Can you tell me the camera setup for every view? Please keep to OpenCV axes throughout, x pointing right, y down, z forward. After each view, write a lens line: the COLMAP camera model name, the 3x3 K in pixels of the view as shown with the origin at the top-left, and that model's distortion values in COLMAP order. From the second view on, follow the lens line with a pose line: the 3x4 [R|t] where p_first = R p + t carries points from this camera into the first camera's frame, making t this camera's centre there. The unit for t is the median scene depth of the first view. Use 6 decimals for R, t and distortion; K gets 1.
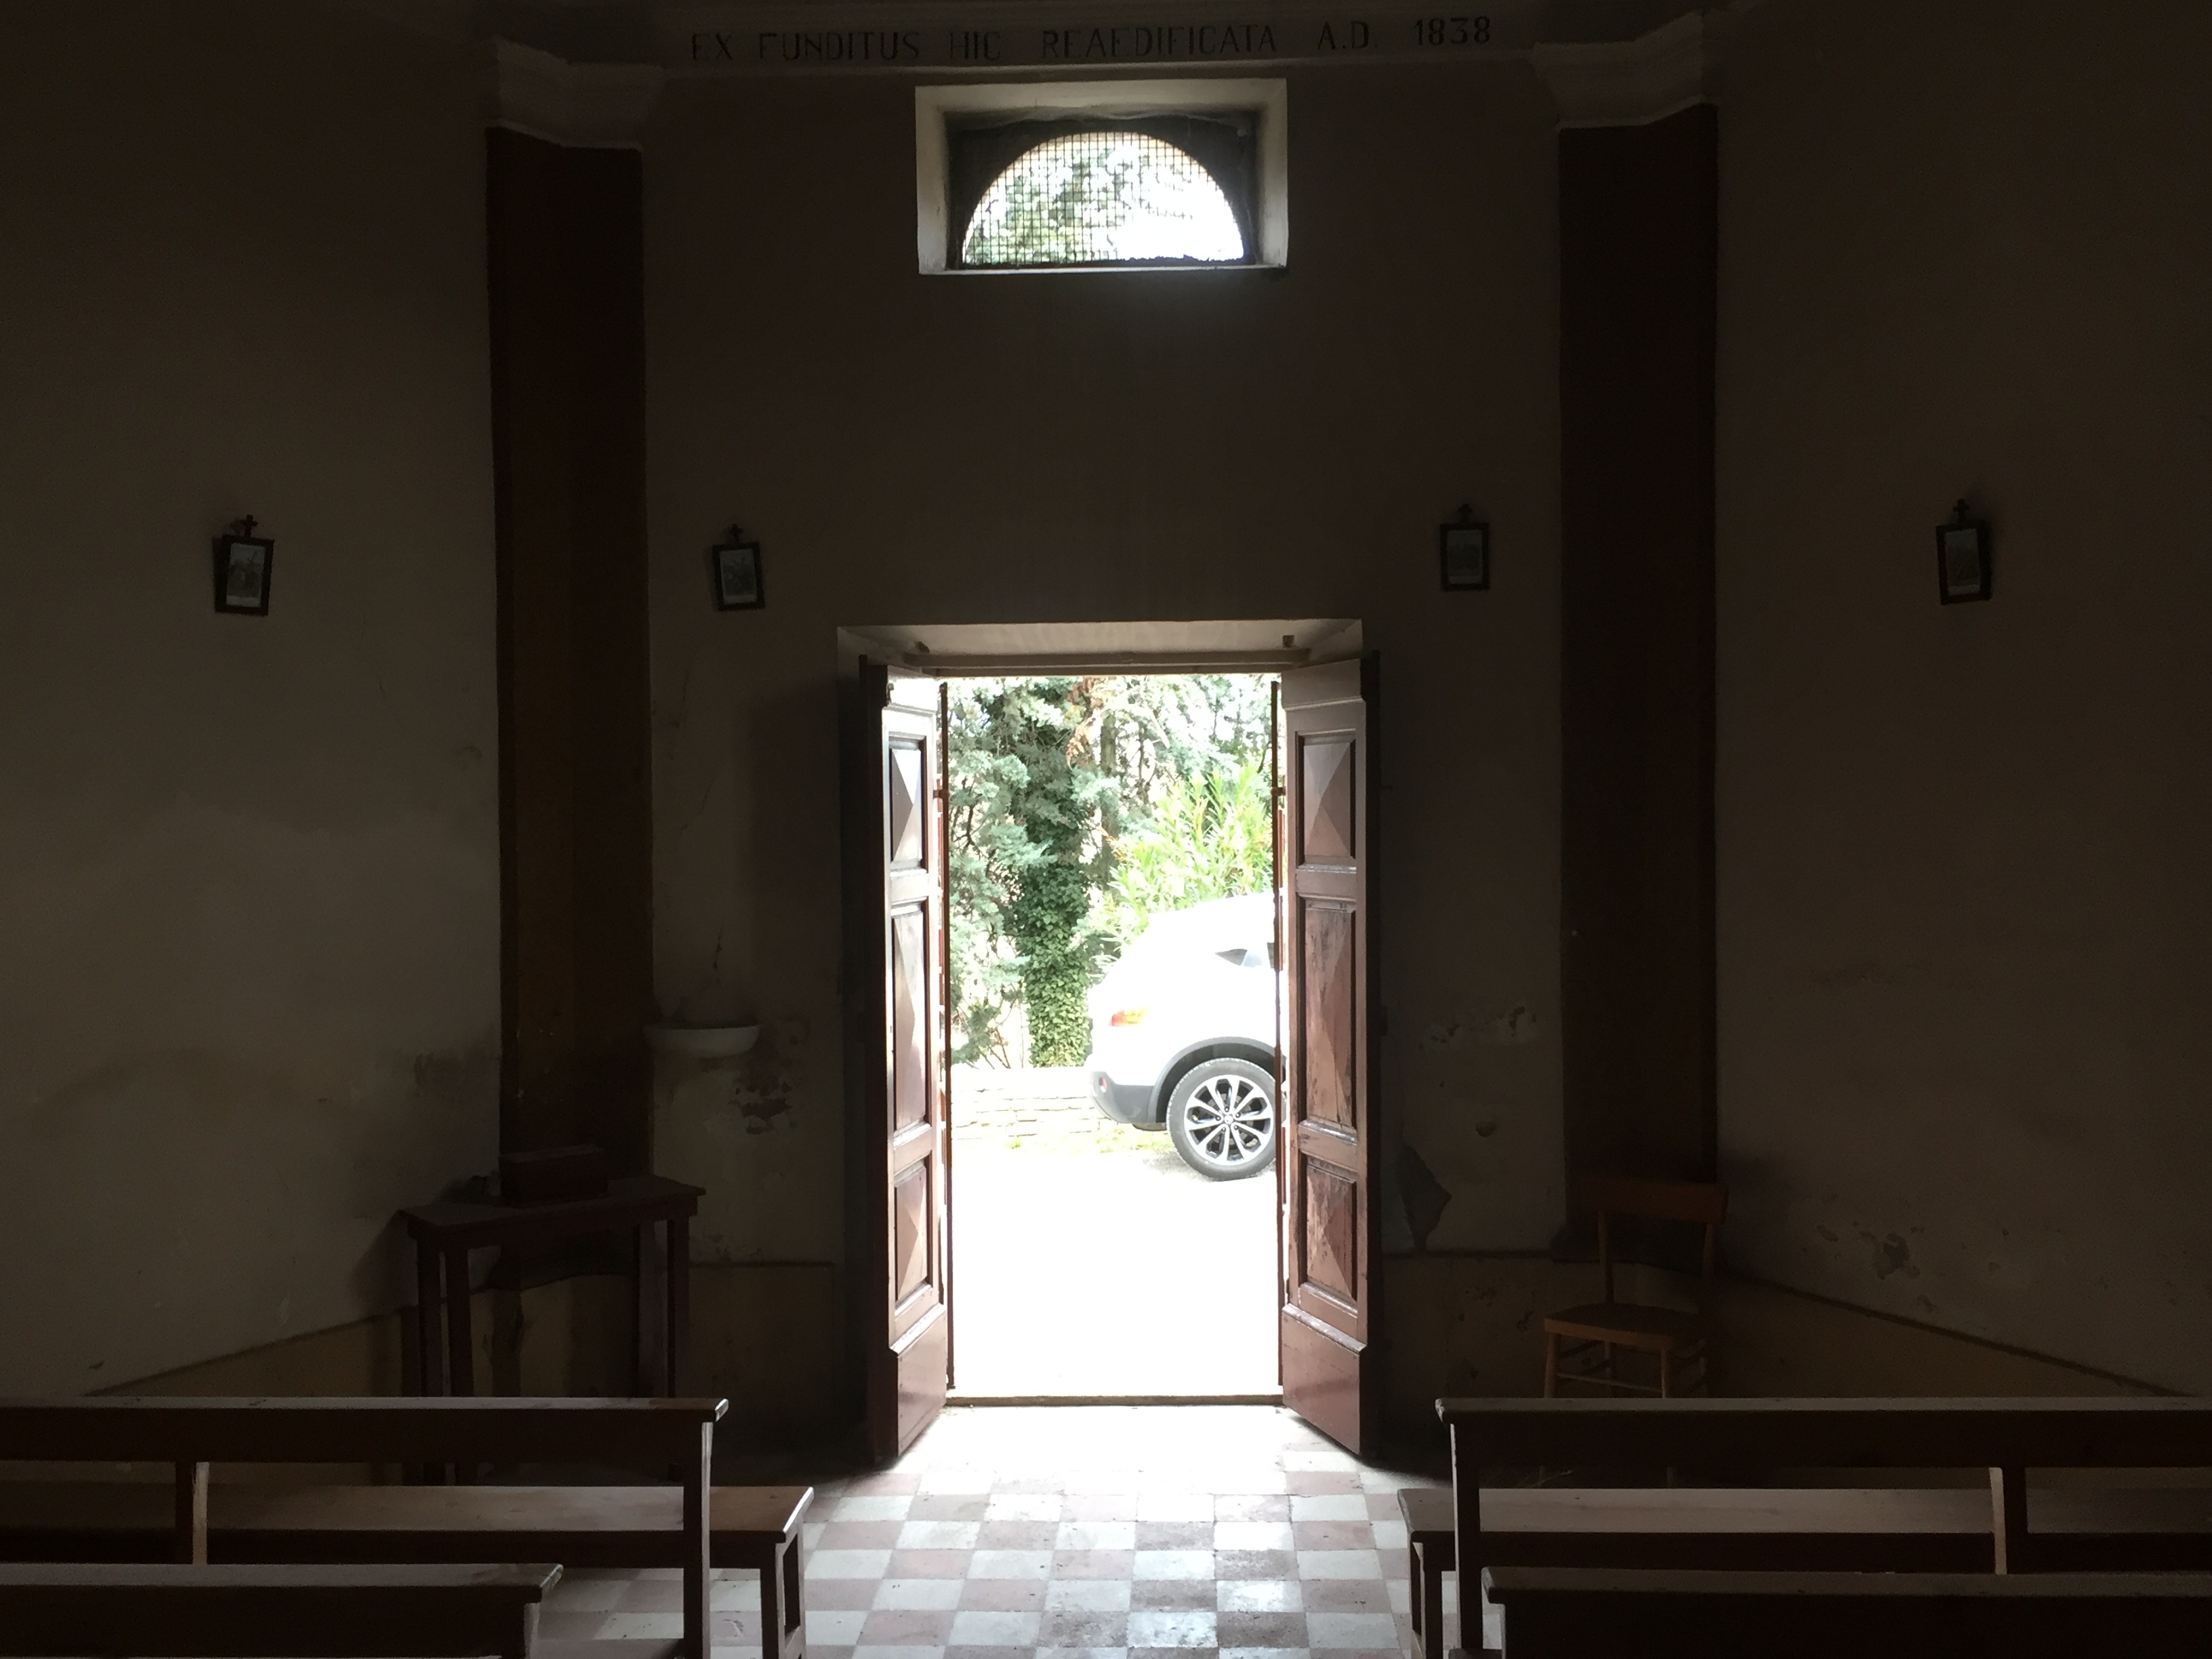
lens RADIAL K [[2130.4, 0, 1115.4], [0, 2130.4, 832.5], [0, 0, 1]] dist [0.066039, -0.034330]
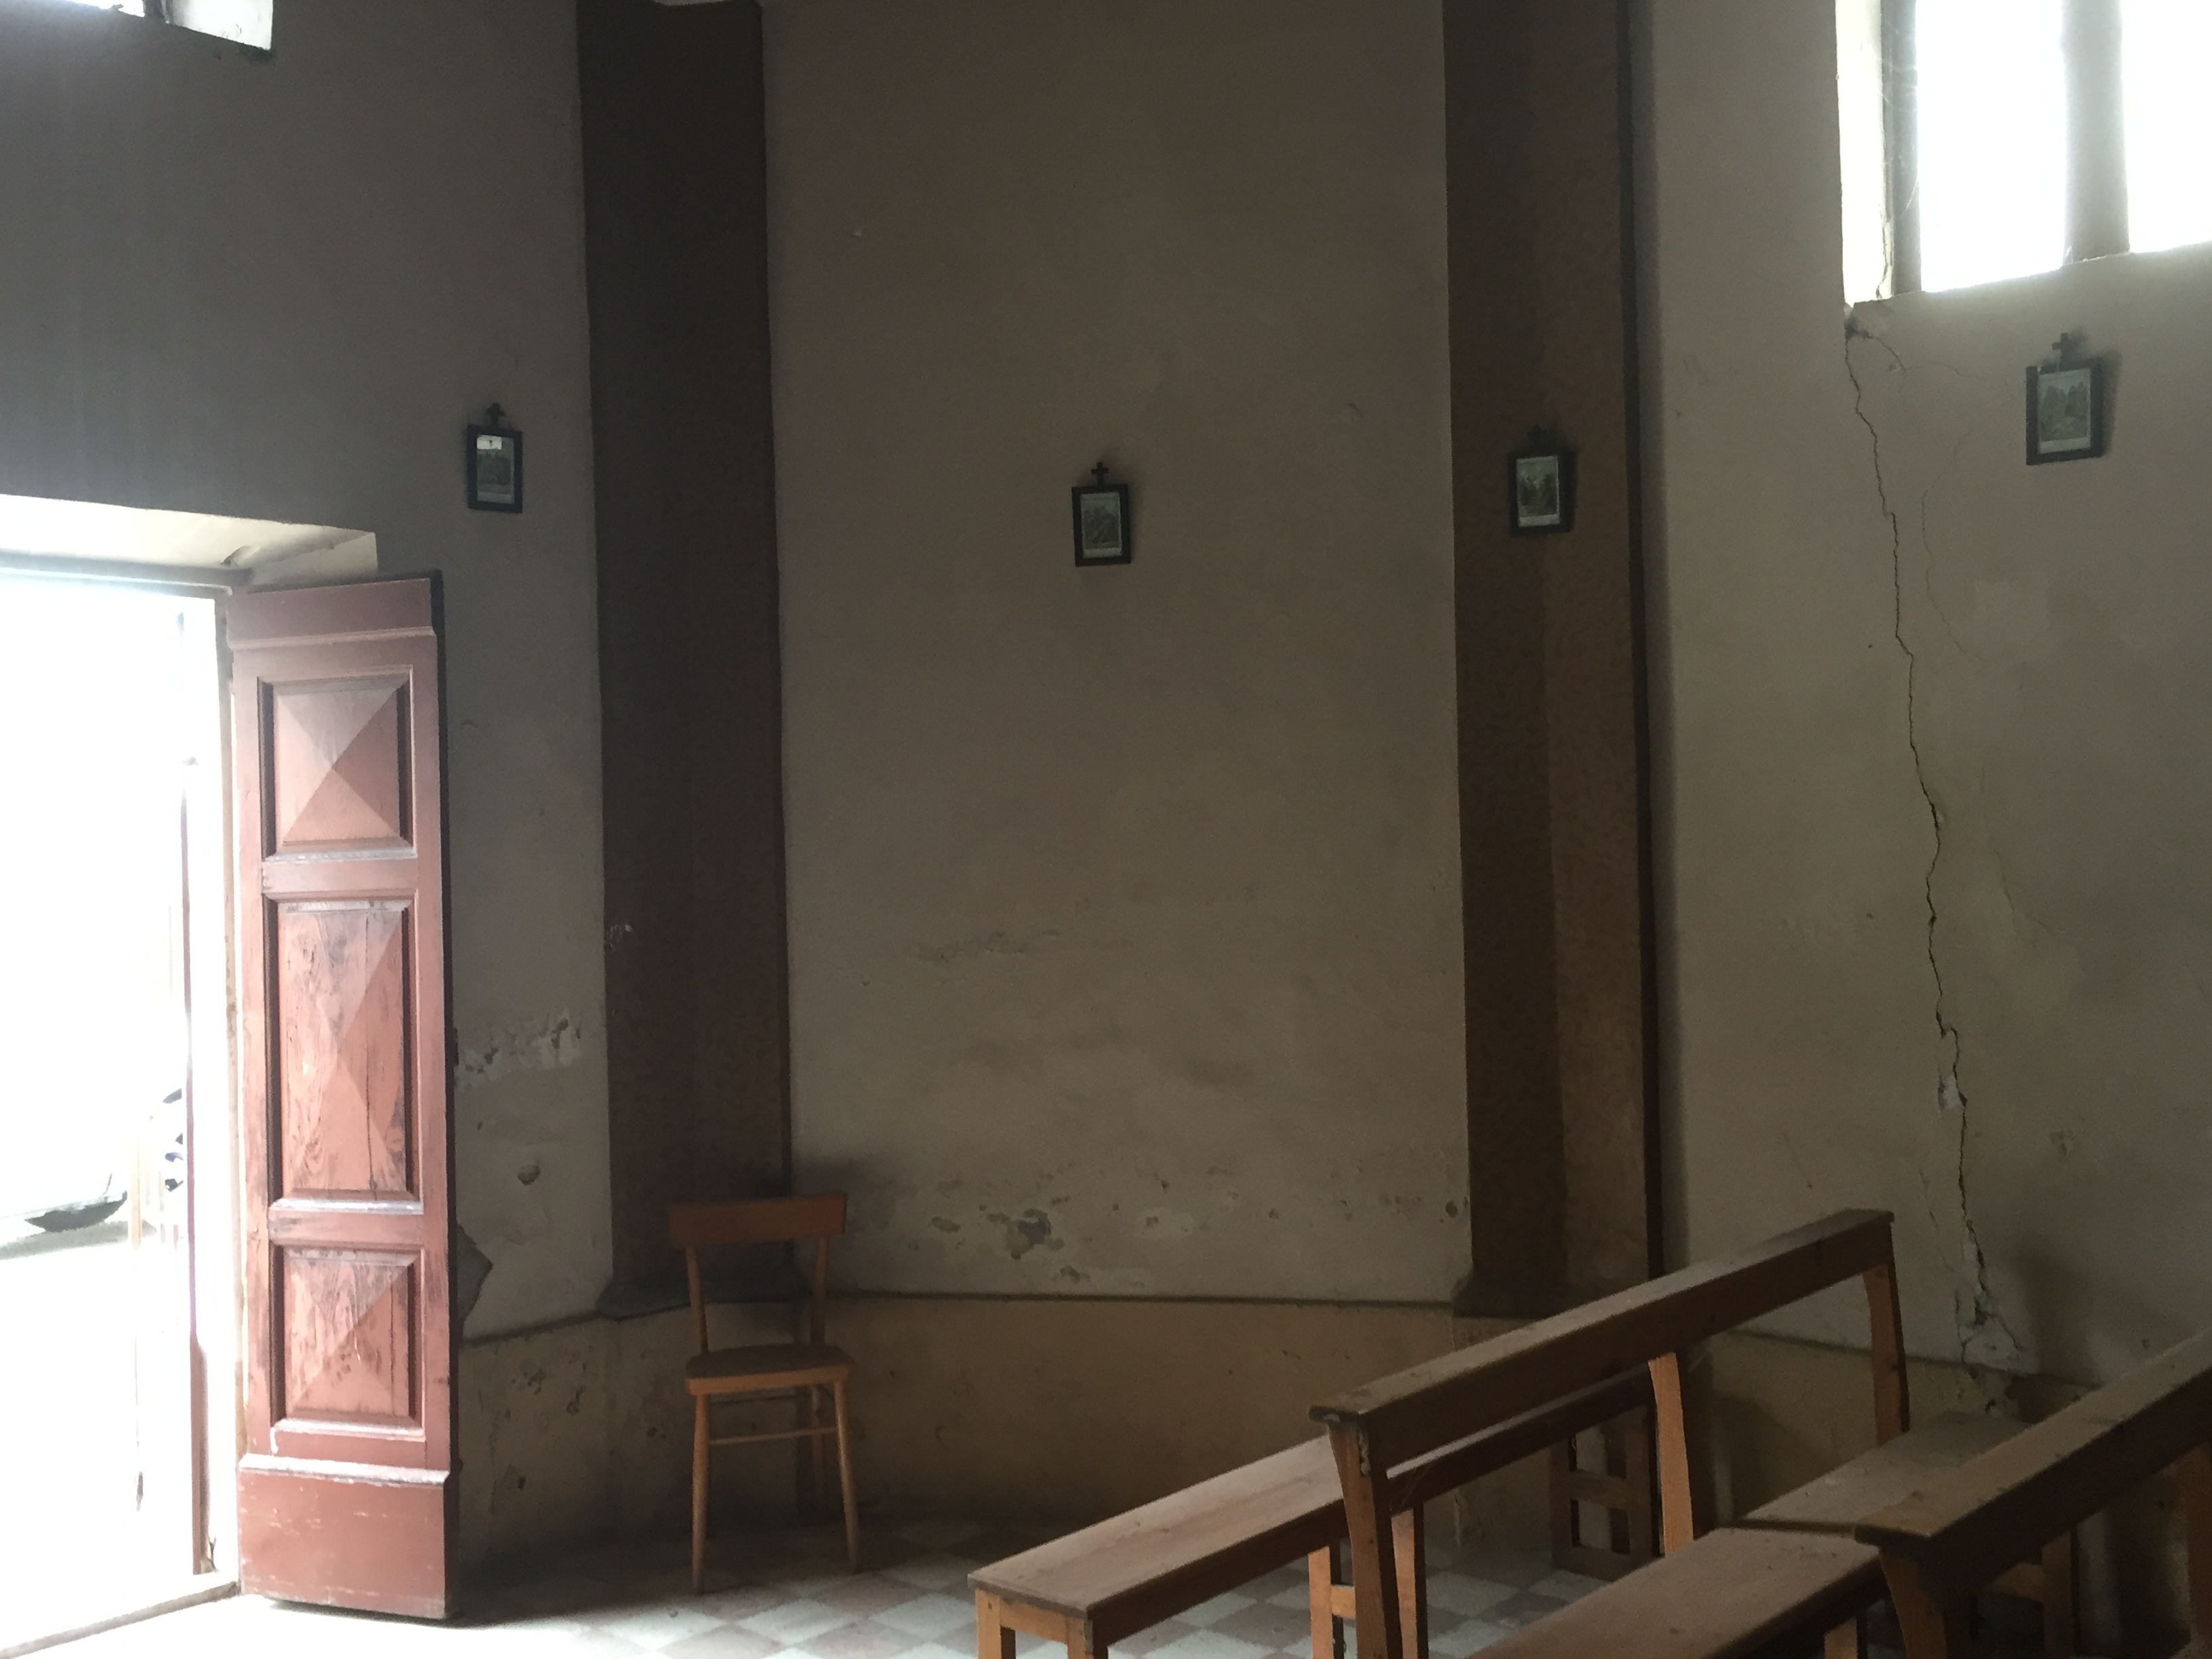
lens RADIAL K [[2130.4, 0, 1115.4], [0, 2130.4, 832.5], [0, 0, 1]] dist [0.066039, -0.034330]
pose [[0.644205, -0.001633, 0.764851, -0.308945], [0.032013, 0.999179, -0.024830, 0.036502], [-0.764183, 0.040481, 0.643728, 0.302587]]
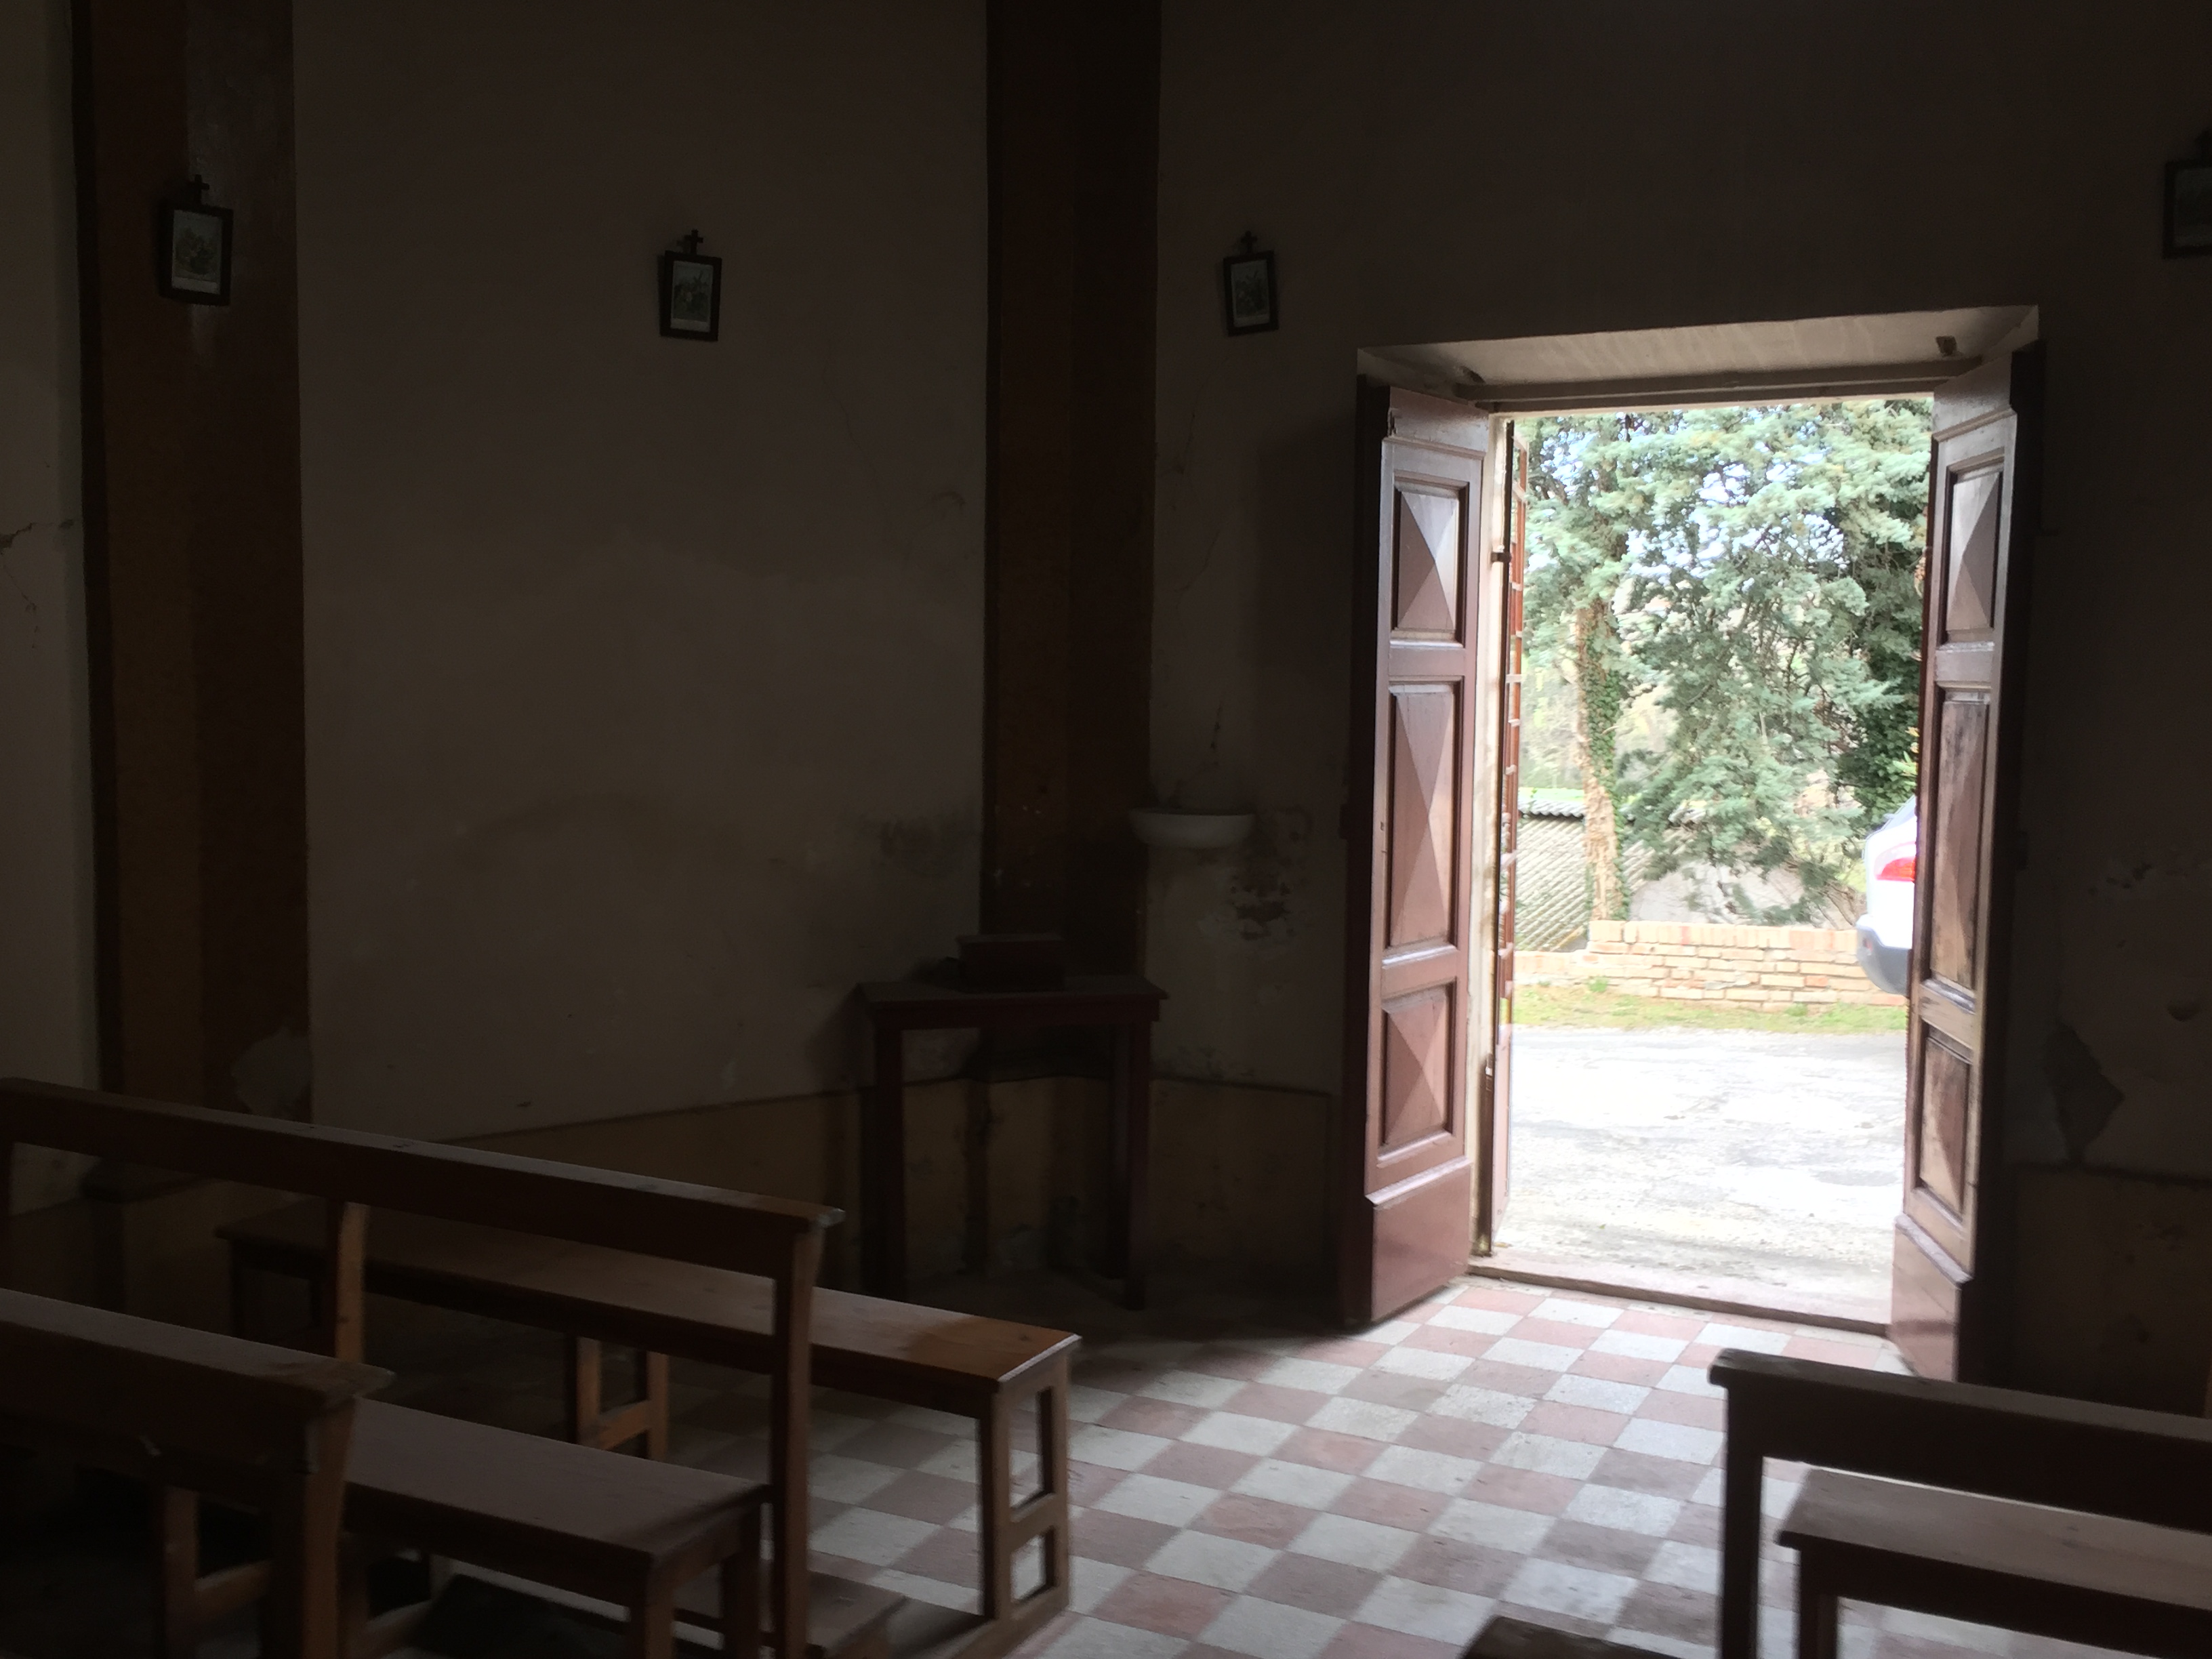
lens RADIAL K [[2130.4, 0, 1115.4], [0, 2130.4, 832.5], [0, 0, 1]] dist [0.066039, -0.034330]
pose [[0.908843, 0.056296, -0.413323, 0.145034], [-0.028233, 0.996881, 0.073698, 0.035084], [0.416182, -0.055310, 0.907597, 0.188086]]
